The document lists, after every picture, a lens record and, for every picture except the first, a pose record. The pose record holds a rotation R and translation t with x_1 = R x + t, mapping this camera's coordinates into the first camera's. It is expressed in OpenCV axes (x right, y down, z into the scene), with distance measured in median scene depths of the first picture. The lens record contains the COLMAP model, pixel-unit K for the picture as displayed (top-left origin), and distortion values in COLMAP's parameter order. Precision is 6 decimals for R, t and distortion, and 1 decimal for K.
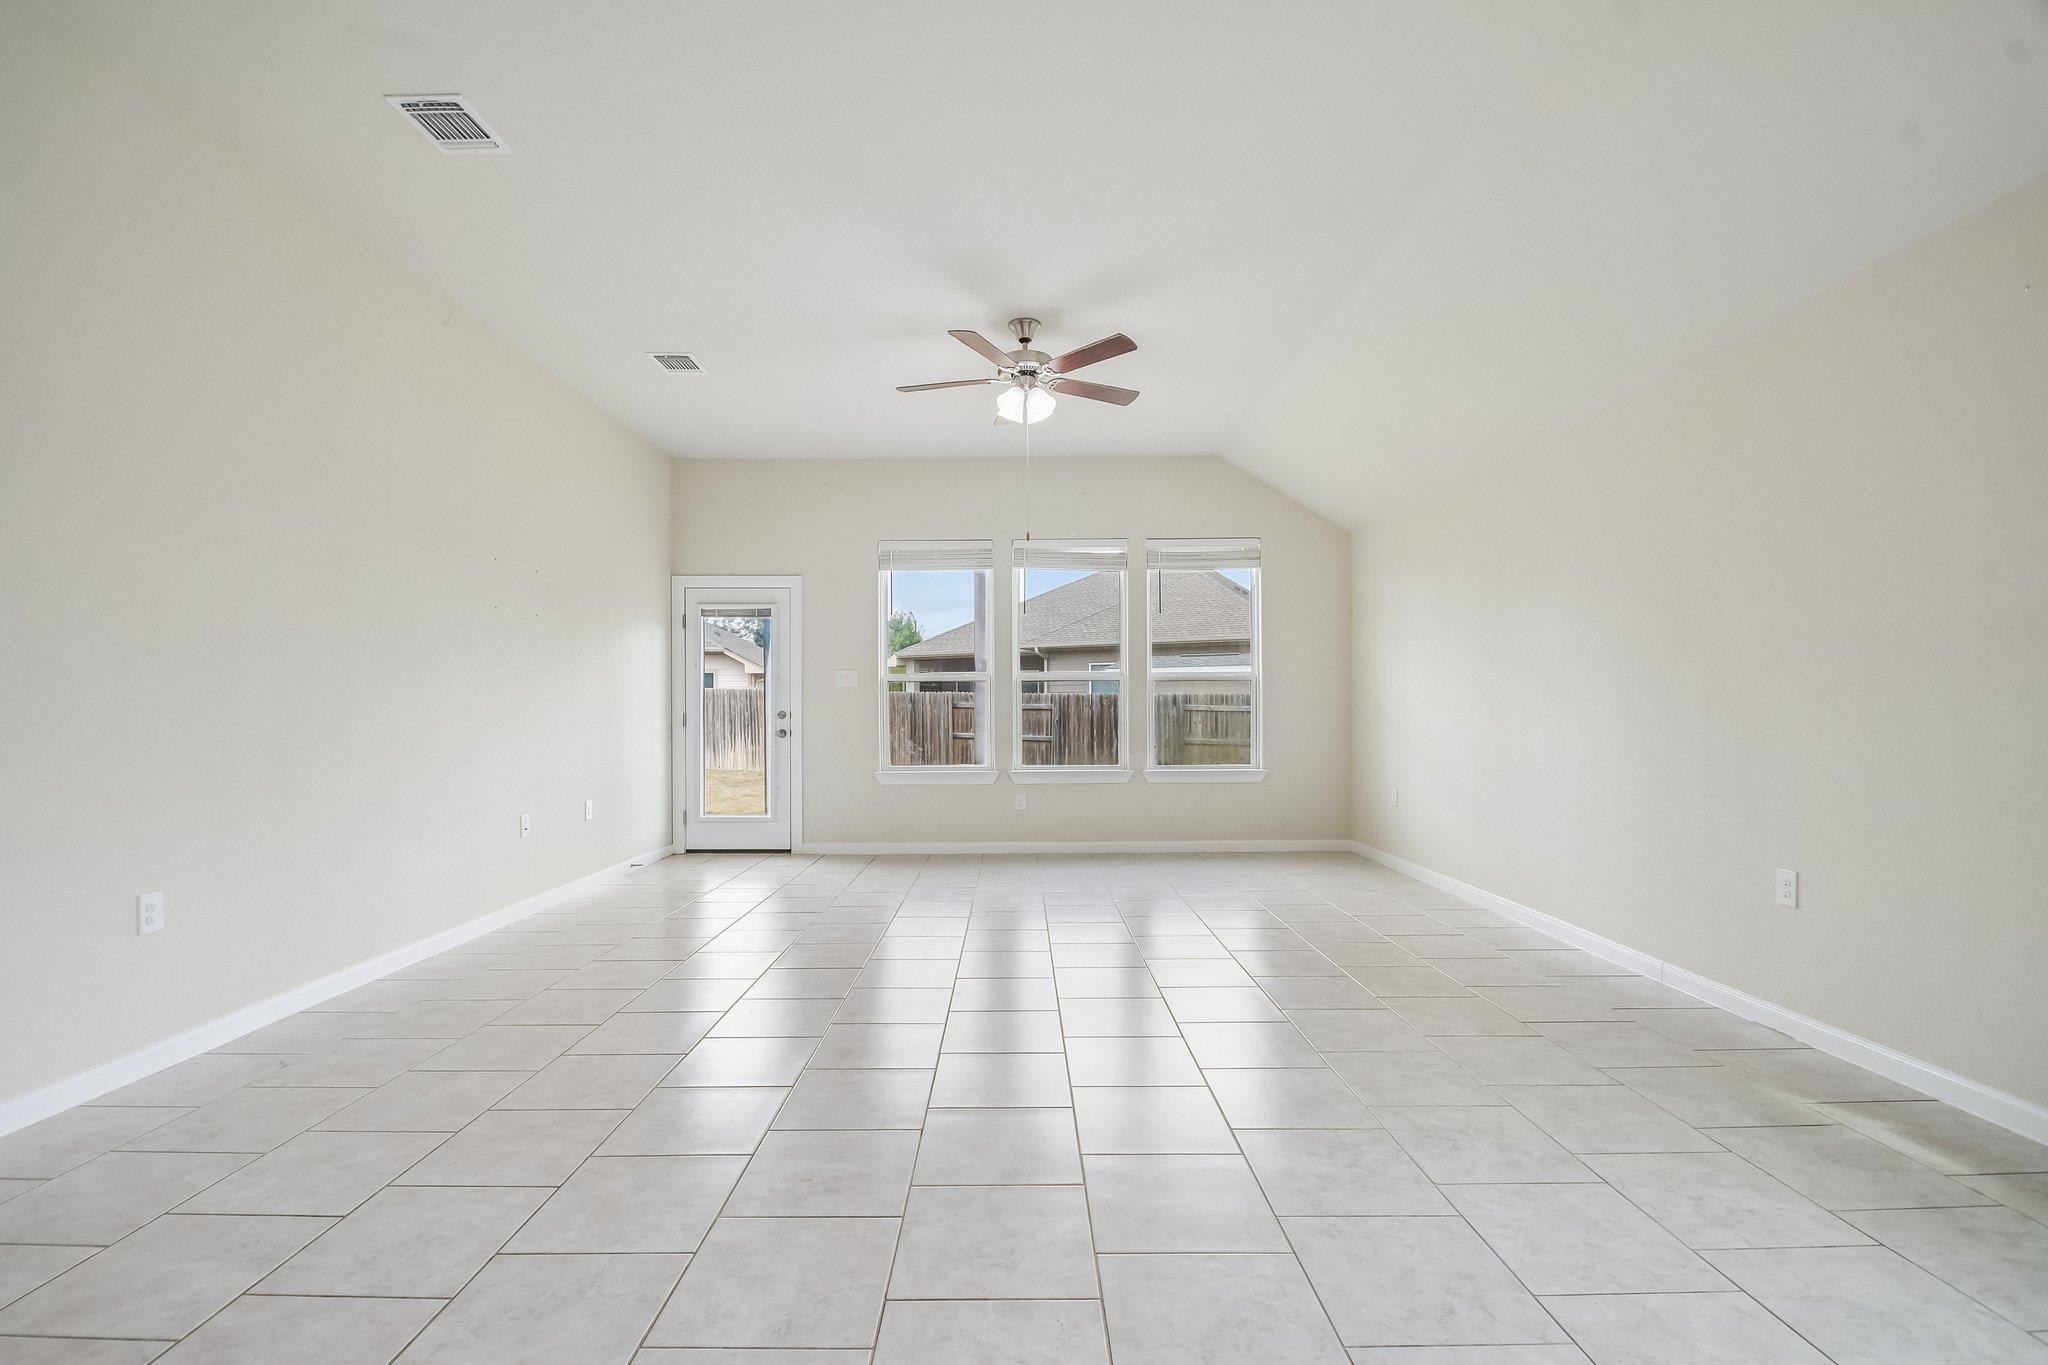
lens RADIAL K [[903.7, 0, 1028.5], [0, 903.7, 712.5], [0, 0, 1]] dist [-0.003221, -0.000501]
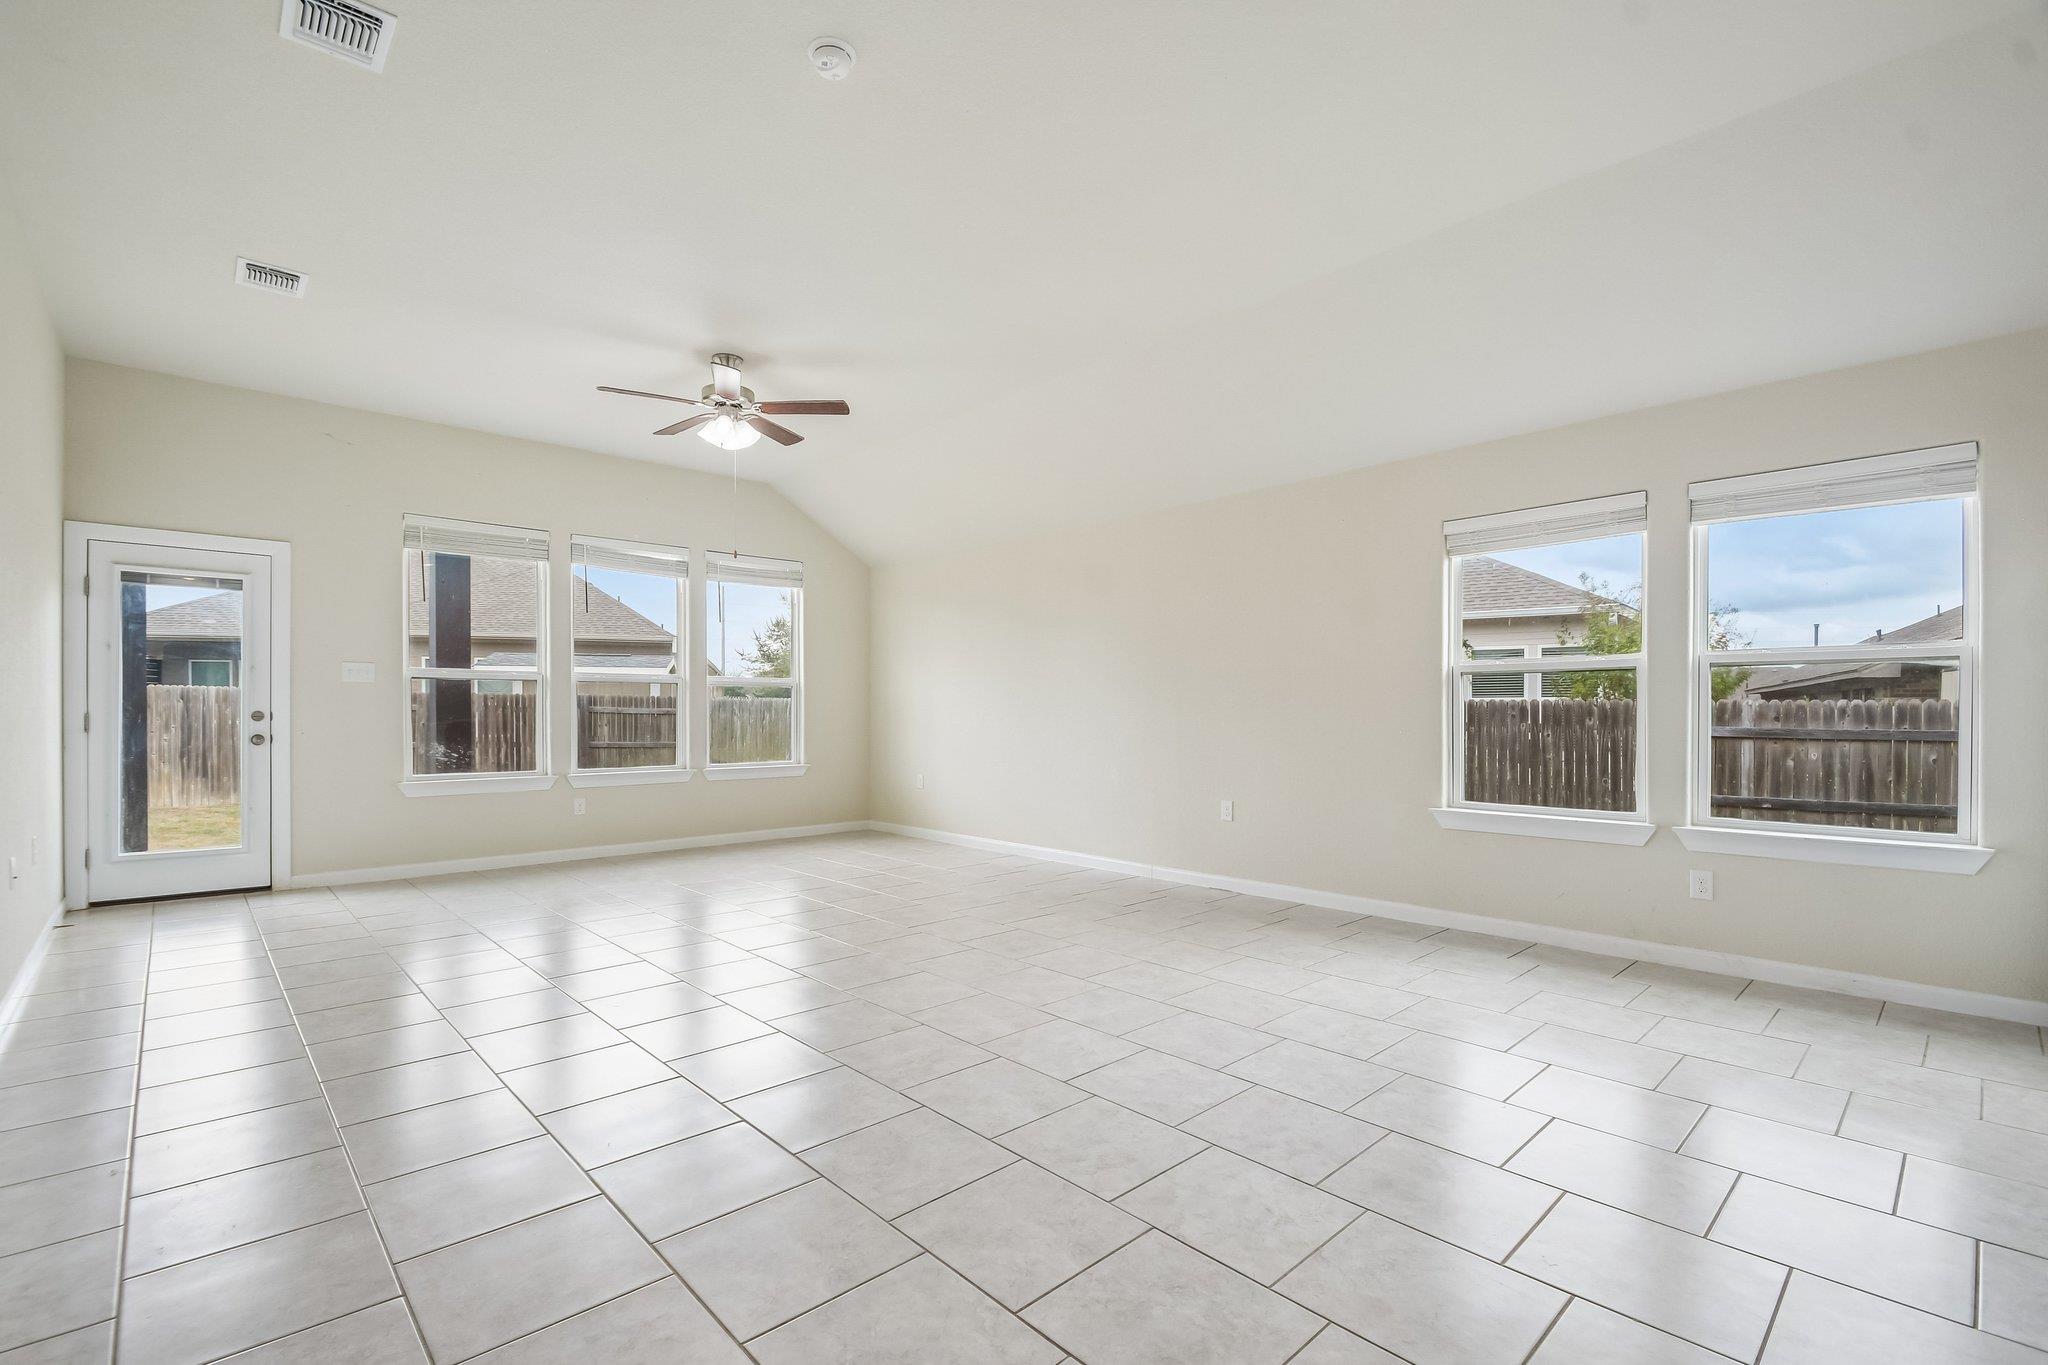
lens RADIAL K [[903.7, 0, 1028.5], [0, 903.7, 712.5], [0, 0, 1]] dist [-0.003221, -0.000501]
pose [[0.730074, 0.004697, 0.683352, -0.316744], [-0.002856, 0.999989, -0.003823, 0.000809], [-0.683362, 0.000839, 0.730079, -0.030652]]
